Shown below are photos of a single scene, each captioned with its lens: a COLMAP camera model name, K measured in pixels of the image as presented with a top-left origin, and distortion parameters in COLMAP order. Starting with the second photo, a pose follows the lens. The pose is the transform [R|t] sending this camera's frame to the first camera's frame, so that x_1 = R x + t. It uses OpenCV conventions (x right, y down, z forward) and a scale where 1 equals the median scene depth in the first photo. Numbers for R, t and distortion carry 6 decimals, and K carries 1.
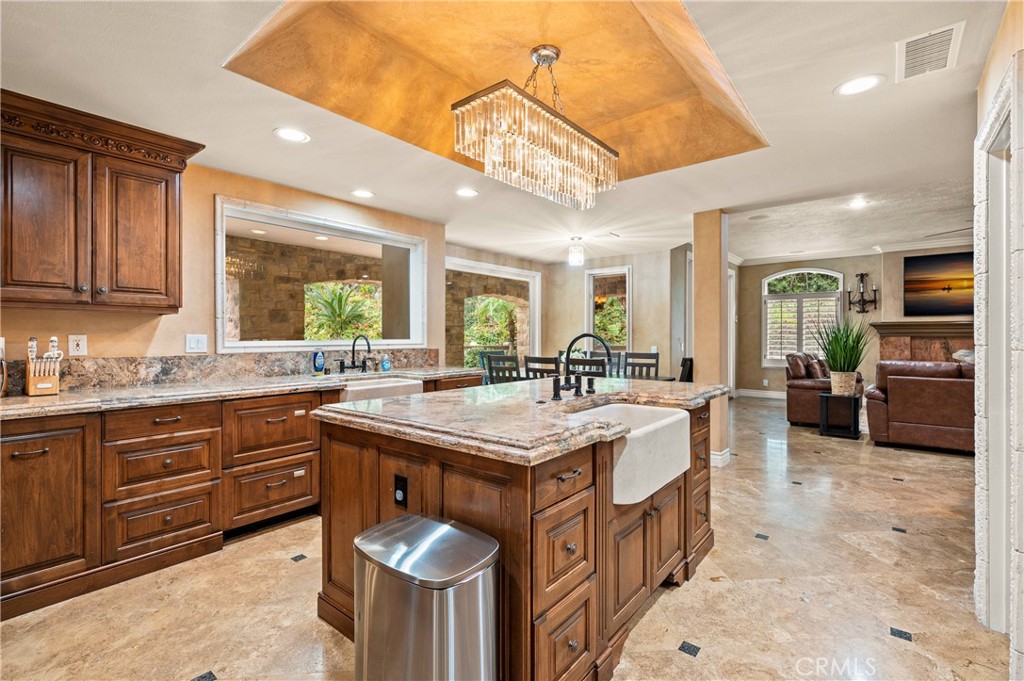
lens RADIAL K [[457.8, 0, 515.6], [0, 457.8, 333.6], [0, 0, 1]] dist [-0.000099, -0.000133]
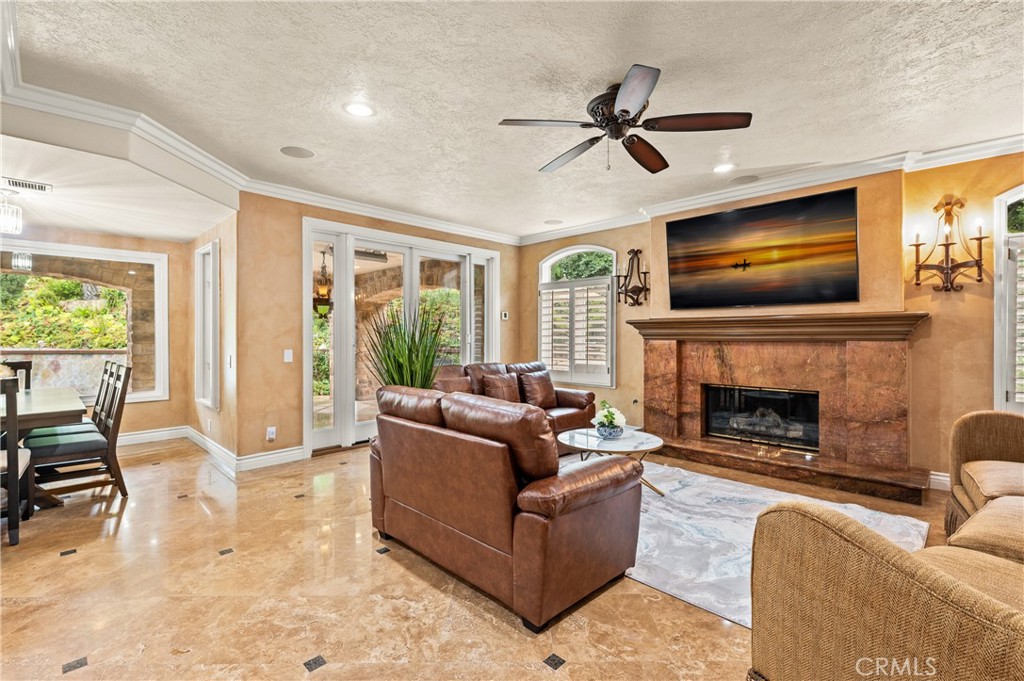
lens RADIAL K [[457.8, 0, 515.6], [0, 457.8, 333.6], [0, 0, 1]] dist [-0.000099, -0.000133]
pose [[0.996186, -0.001256, -0.087249, 0.660604], [0.001262, 0.999999, 0.000014, -0.002858], [0.087249, -0.000124, 0.996187, 0.297153]]
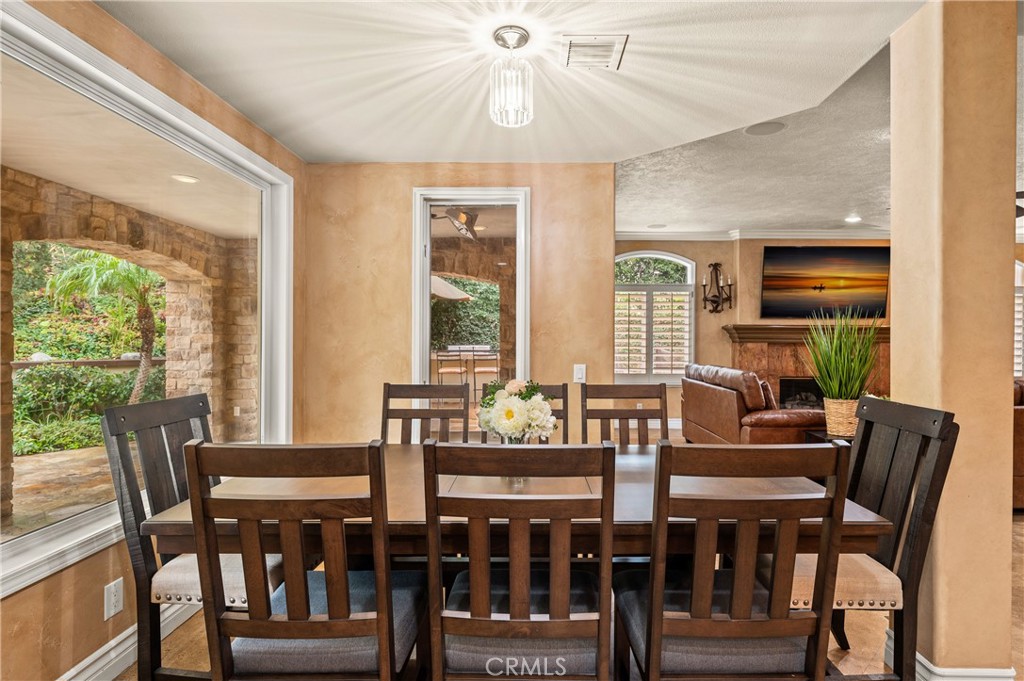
lens RADIAL K [[518.4, 0, 533.9], [0, 518.4, 339.9], [0, 0, 1]] dist [-0.002346, -0.000893]
pose [[0.778152, 0.002287, 0.628072, -0.058748], [-0.005659, 0.999978, 0.003370, 0.000906], [-0.628050, -0.006176, 0.778148, 0.513550]]
